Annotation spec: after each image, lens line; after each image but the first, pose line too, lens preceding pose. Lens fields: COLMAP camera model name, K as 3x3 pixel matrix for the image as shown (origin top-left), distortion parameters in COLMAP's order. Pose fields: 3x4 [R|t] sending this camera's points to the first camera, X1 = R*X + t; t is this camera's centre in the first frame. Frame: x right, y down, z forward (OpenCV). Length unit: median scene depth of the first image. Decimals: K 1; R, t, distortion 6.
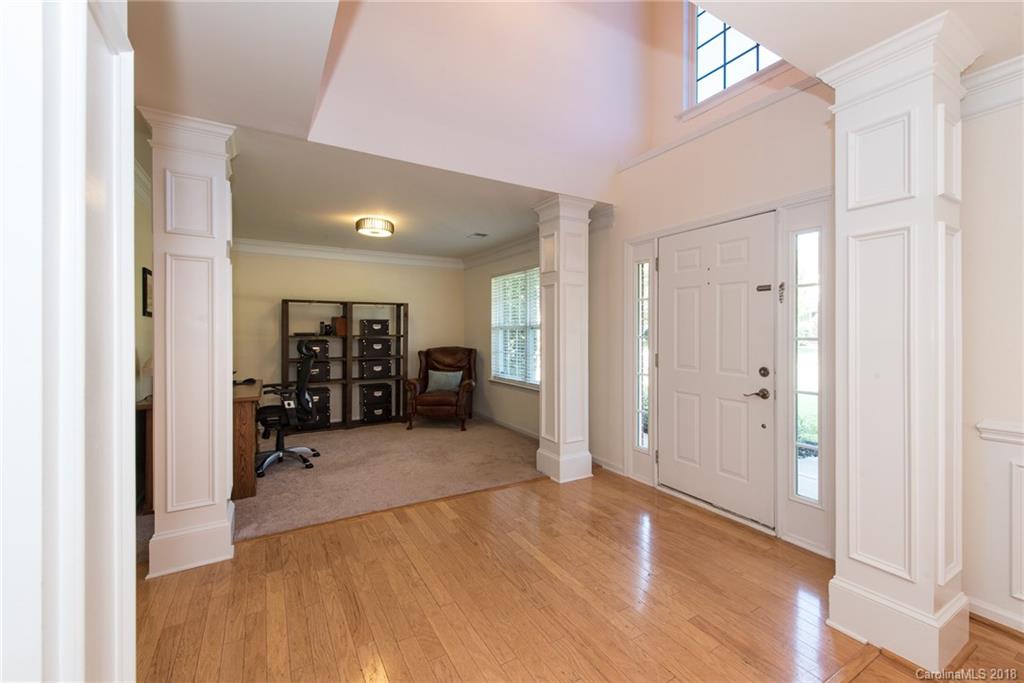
lens RADIAL K [[414.3, 0, 508.6], [0, 414.3, 336.8], [0, 0, 1]] dist [0.007947, -0.002462]
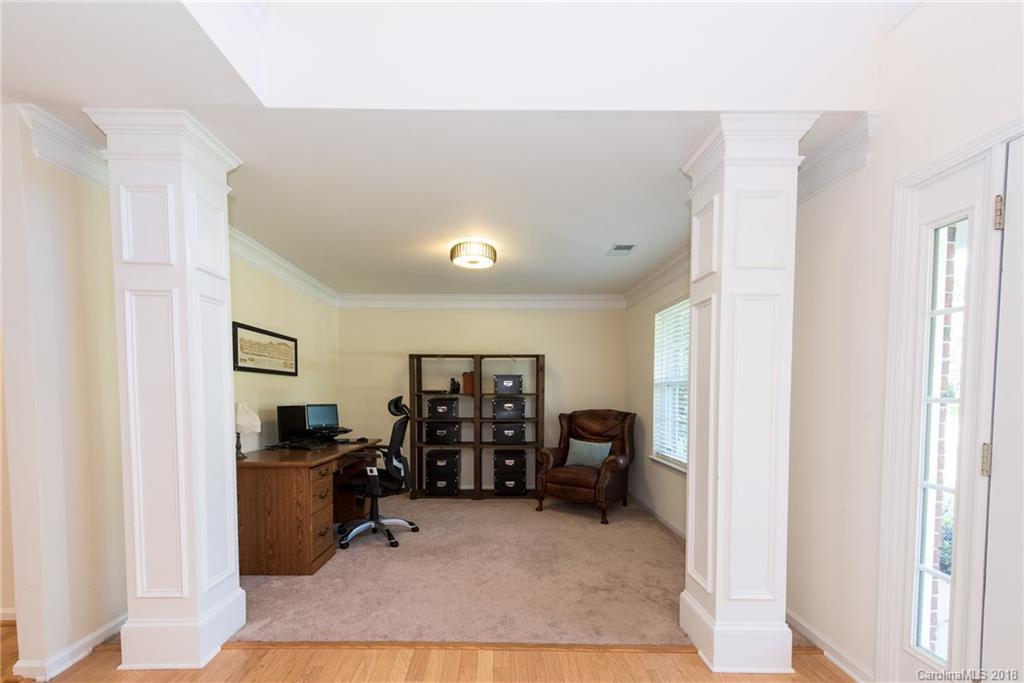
lens RADIAL K [[414.3, 0, 502.3], [0, 414.3, 409.1], [0, 0, 1]] dist [0.007947, -0.002462]
pose [[0.864735, 0.027835, -0.501456, 0.110742], [-0.013436, 0.999388, 0.032305, 0.000474], [0.502048, -0.021198, 0.864580, 0.302252]]
